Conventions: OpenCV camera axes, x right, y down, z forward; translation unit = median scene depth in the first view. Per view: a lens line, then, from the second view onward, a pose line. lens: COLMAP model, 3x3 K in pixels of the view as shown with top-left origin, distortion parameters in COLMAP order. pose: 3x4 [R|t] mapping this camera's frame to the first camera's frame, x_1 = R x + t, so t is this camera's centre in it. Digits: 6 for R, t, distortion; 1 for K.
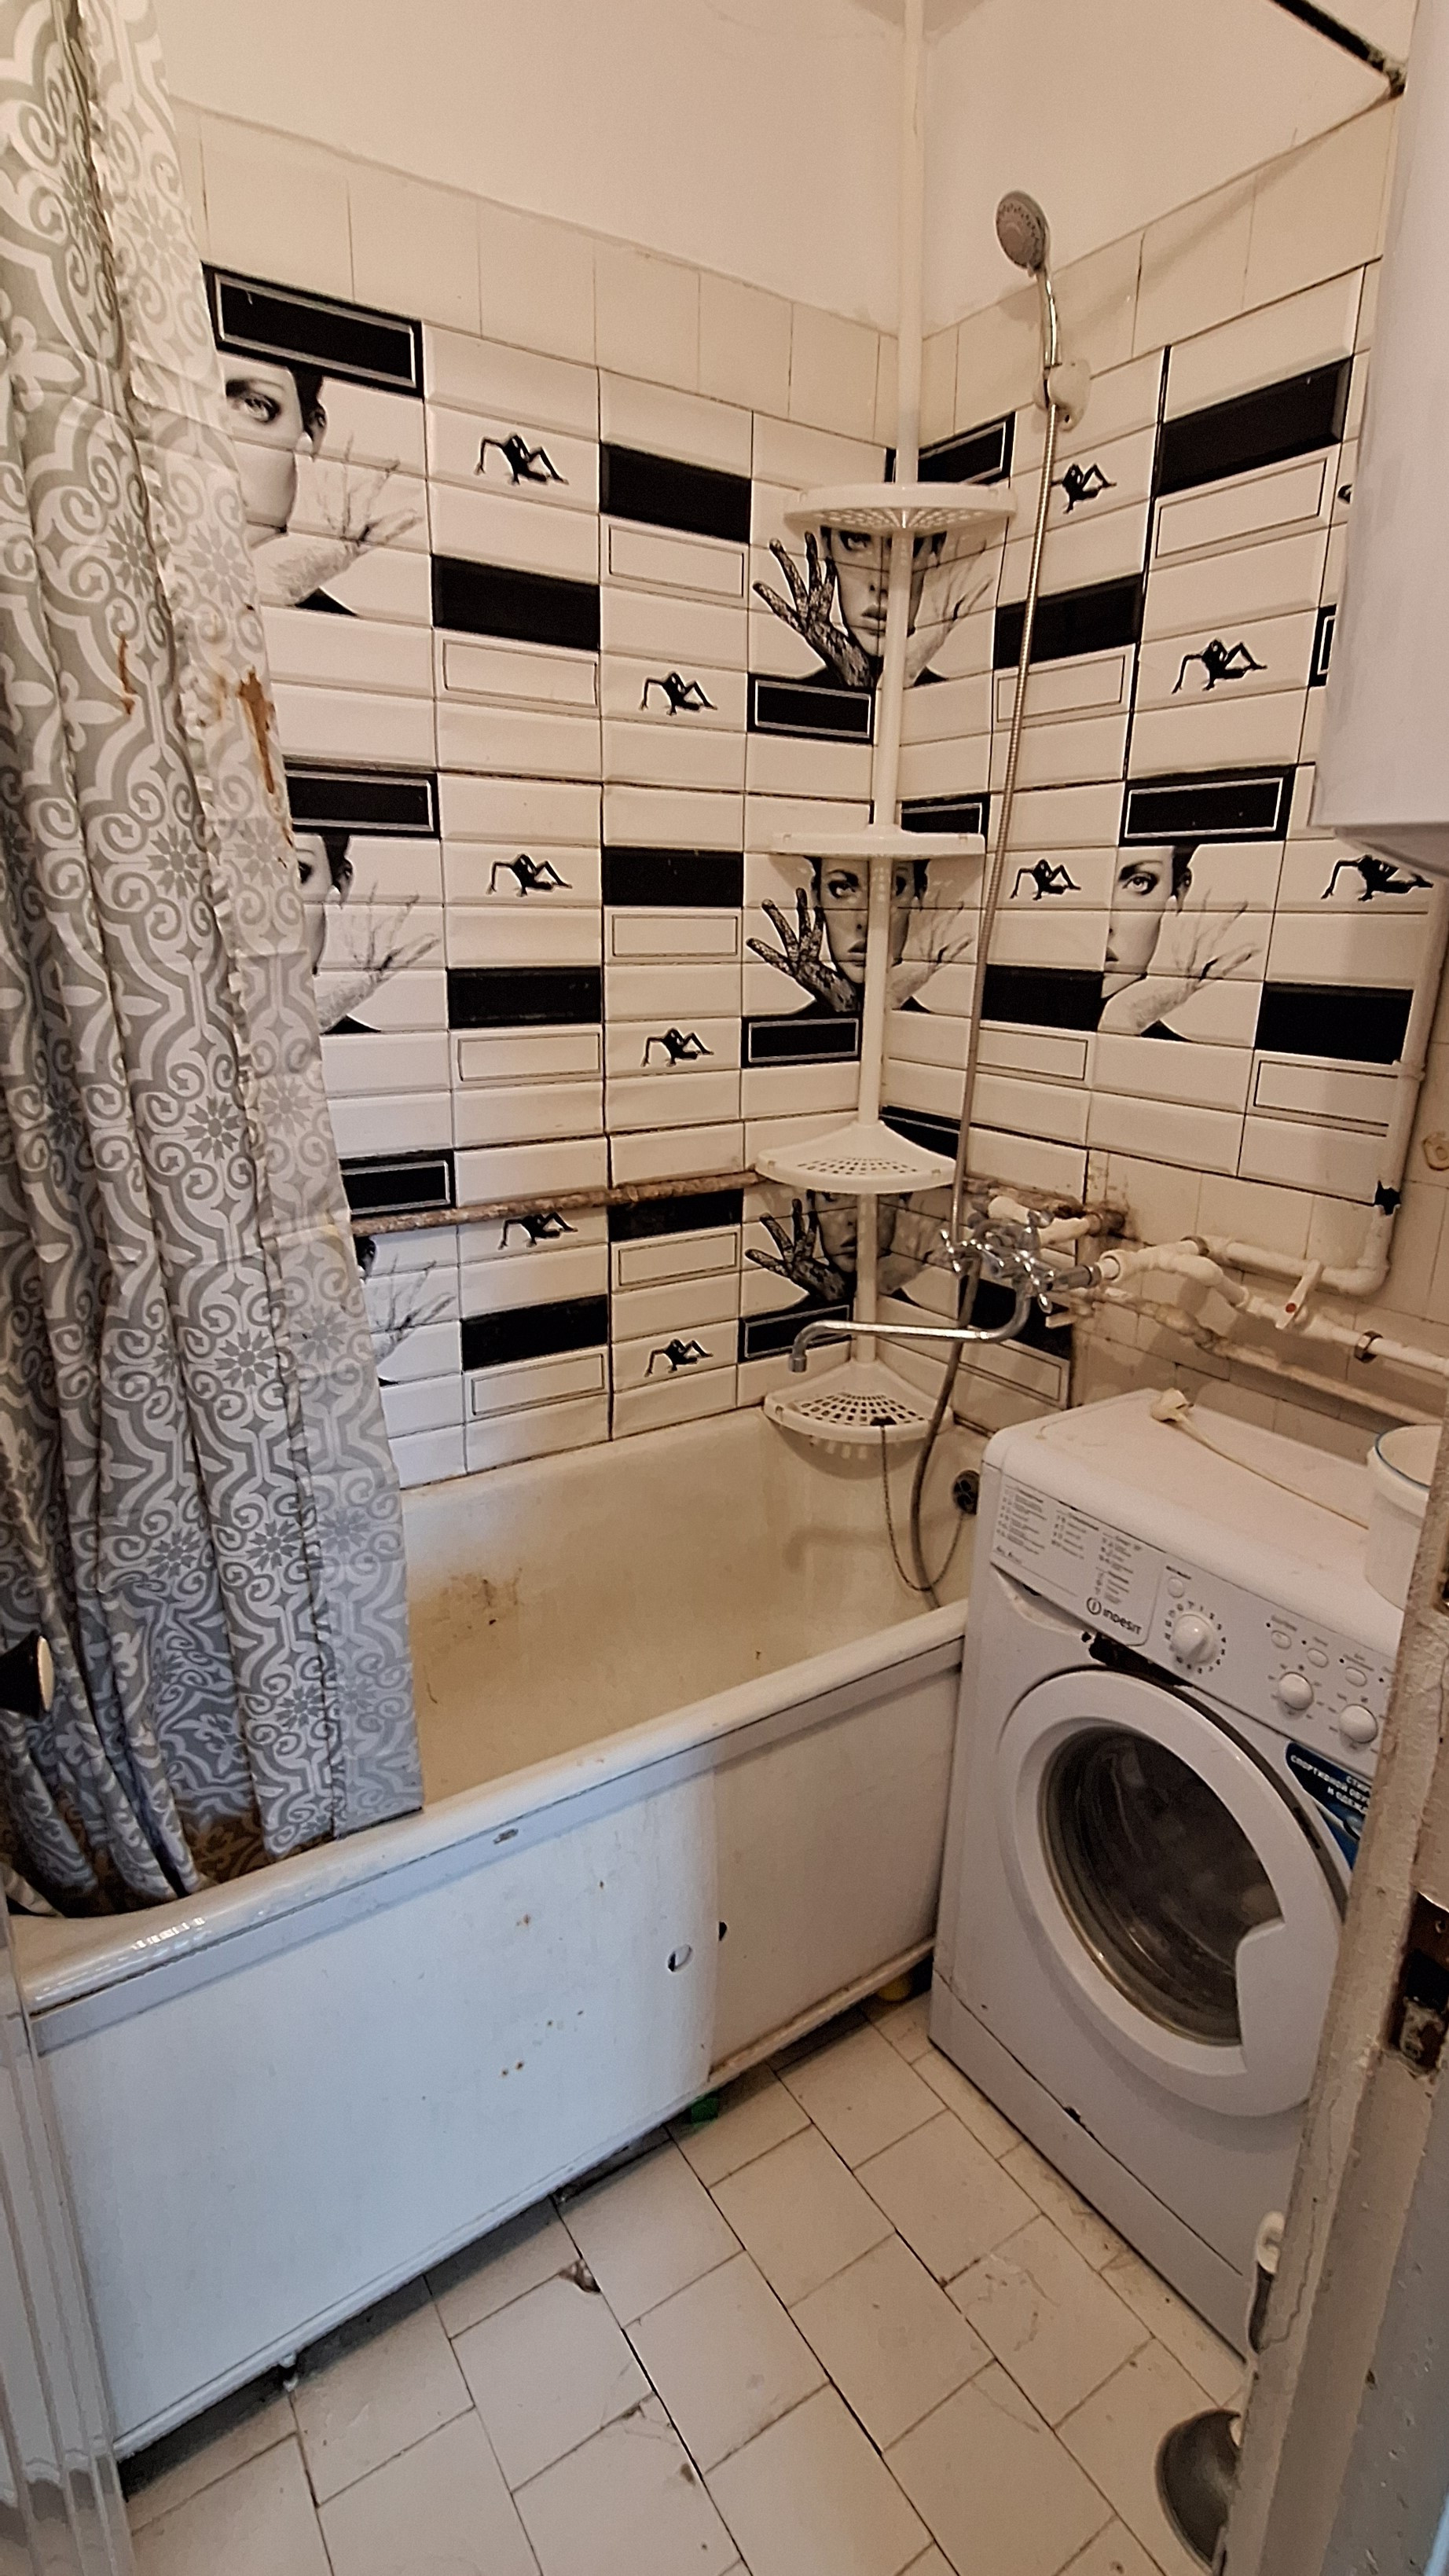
lens RADIAL K [[1239.5, 0, 723.3], [0, 1239.5, 1295.0], [0, 0, 1]] dist [0.004102, 0.000433]
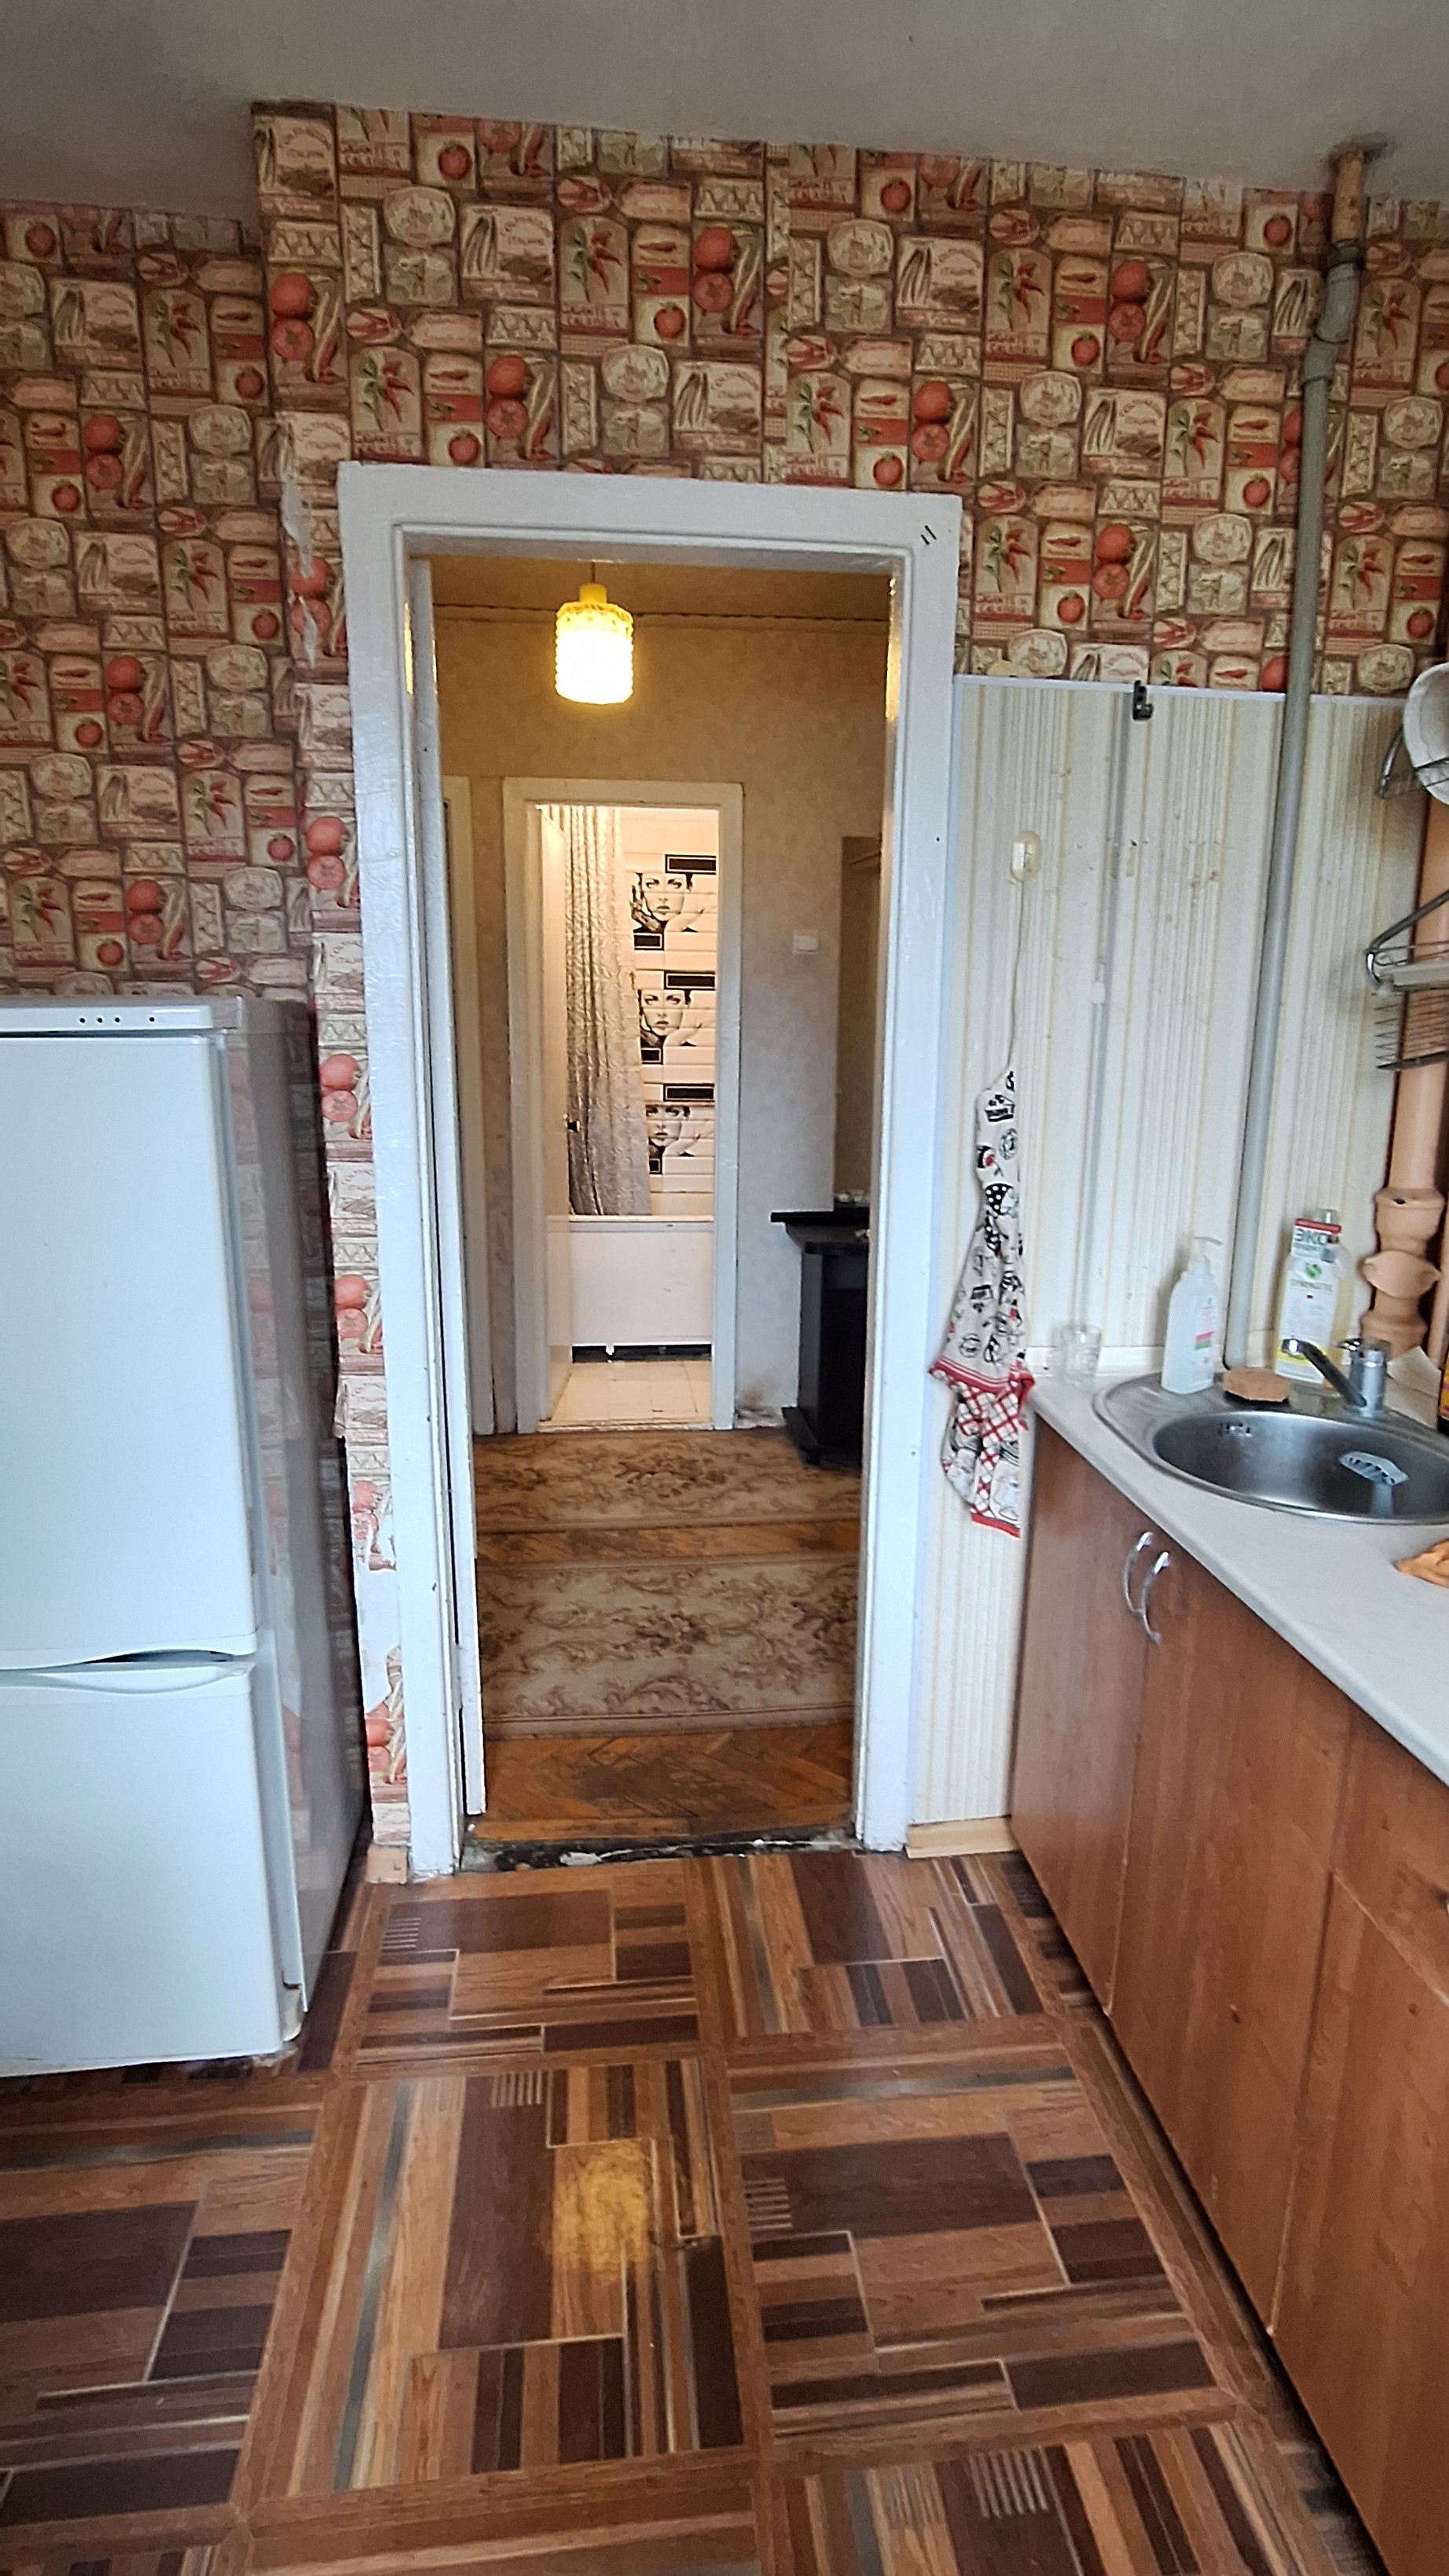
lens RADIAL K [[1239.5, 0, 721.7], [0, 1239.5, 1283.8], [0, 0, 1]] dist [0.004102, 0.000433]
pose [[0.889270, 0.096956, -0.446989, 2.446692], [-0.134332, 0.989539, -0.052609, 1.079708], [0.437212, 0.106828, 0.892991, -3.453590]]
